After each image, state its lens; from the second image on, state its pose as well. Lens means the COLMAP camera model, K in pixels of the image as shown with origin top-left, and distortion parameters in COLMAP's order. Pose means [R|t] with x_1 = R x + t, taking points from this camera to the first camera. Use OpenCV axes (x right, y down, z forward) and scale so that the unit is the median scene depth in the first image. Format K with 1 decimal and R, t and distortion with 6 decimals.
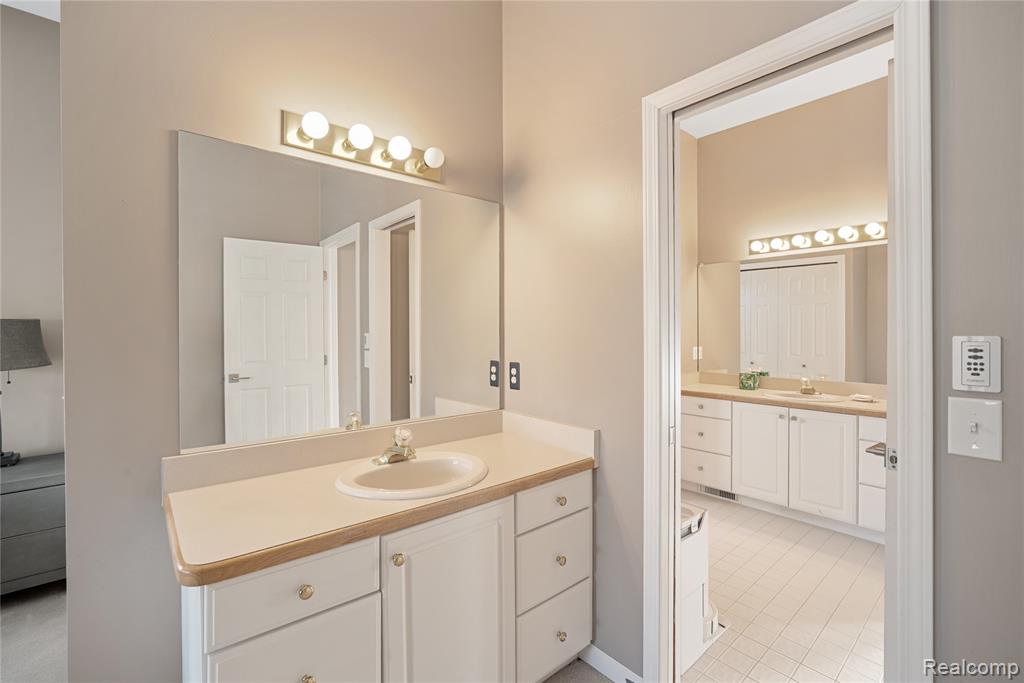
lens RADIAL K [[448.4, 0, 515.6], [0, 448.4, 334.2], [0, 0, 1]] dist [0.001284, -0.000028]
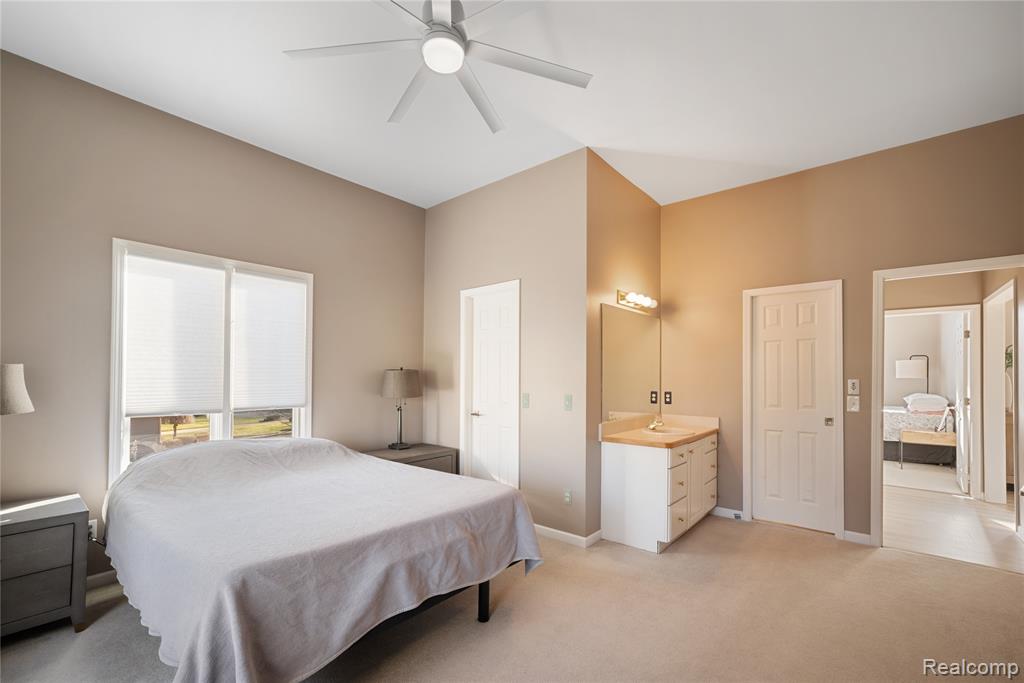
lens RADIAL K [[422.6, 0, 524.4], [0, 422.6, 376.4], [0, 0, 1]] dist [0.000056, 0.000104]
pose [[0.984264, 0.005534, 0.176620, -1.419790], [-0.004075, 0.999955, -0.008624, 0.011225], [-0.176660, 0.007768, 0.984241, -1.226854]]
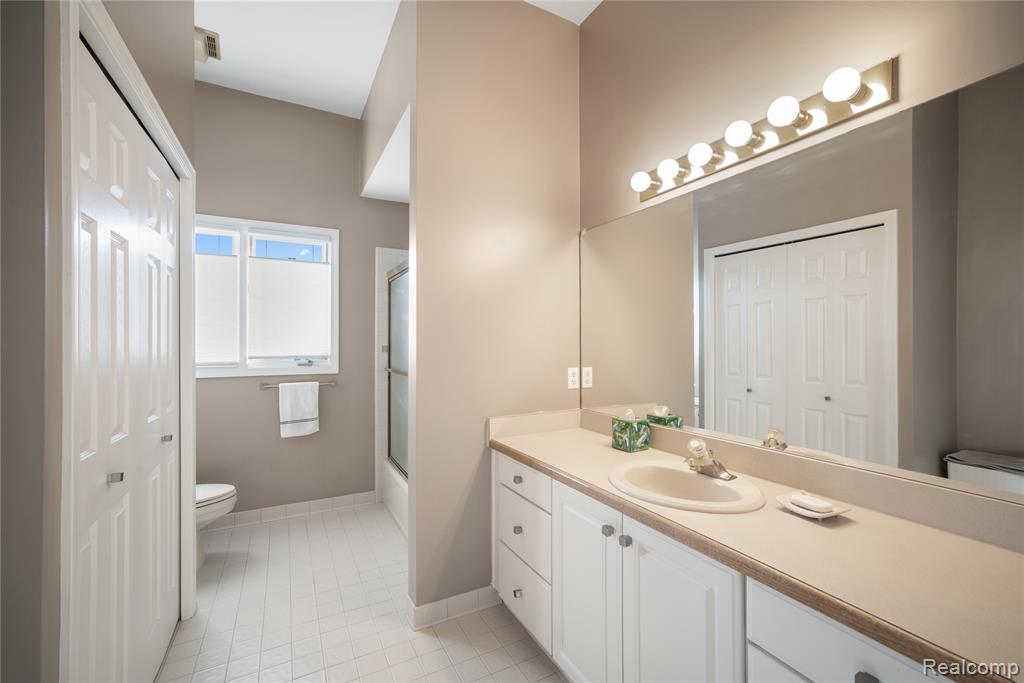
lens RADIAL K [[422.6, 0, 506.6], [0, 422.6, 342.2], [0, 0, 1]] dist [0.000056, 0.000104]
pose [[0.972309, 0.000607, -0.233699, 0.445448], [-0.002229, 0.999975, -0.006680, -0.001369], [0.233689, 0.007016, 0.972286, 0.423807]]
